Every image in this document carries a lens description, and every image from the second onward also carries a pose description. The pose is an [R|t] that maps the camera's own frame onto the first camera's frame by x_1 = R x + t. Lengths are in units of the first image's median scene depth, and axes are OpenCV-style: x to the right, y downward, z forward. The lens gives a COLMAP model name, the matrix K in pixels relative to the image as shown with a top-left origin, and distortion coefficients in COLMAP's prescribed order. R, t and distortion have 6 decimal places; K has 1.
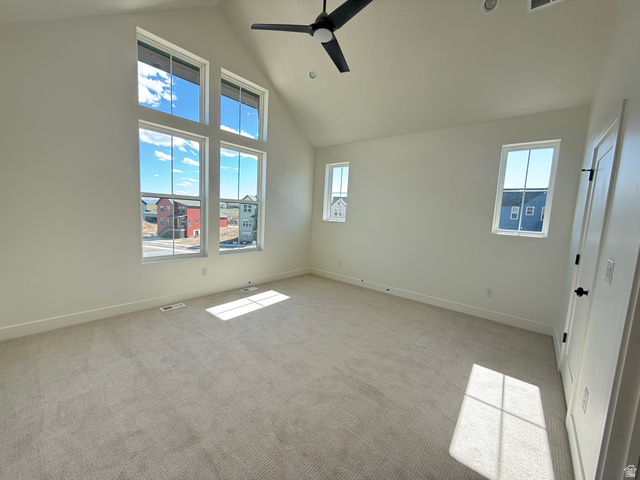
lens RADIAL K [[255.4, 0, 318.4], [0, 255.4, 239.5], [0, 0, 1]] dist [-0.000856, 0.000081]
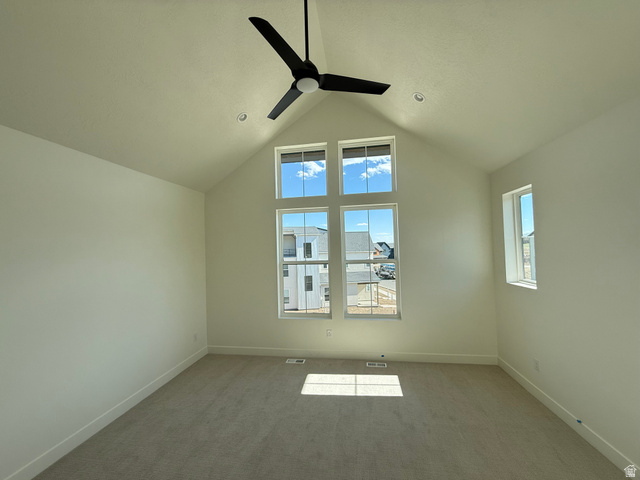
lens RADIAL K [[255.4, 0, 318.4], [0, 255.4, 239.5], [0, 0, 1]] dist [-0.000856, 0.000081]
pose [[0.521801, -0.092080, -0.848083, 0.419274], [-0.040246, 0.990393, -0.132294, -0.106200], [0.852117, 0.103163, 0.513082, 0.385372]]
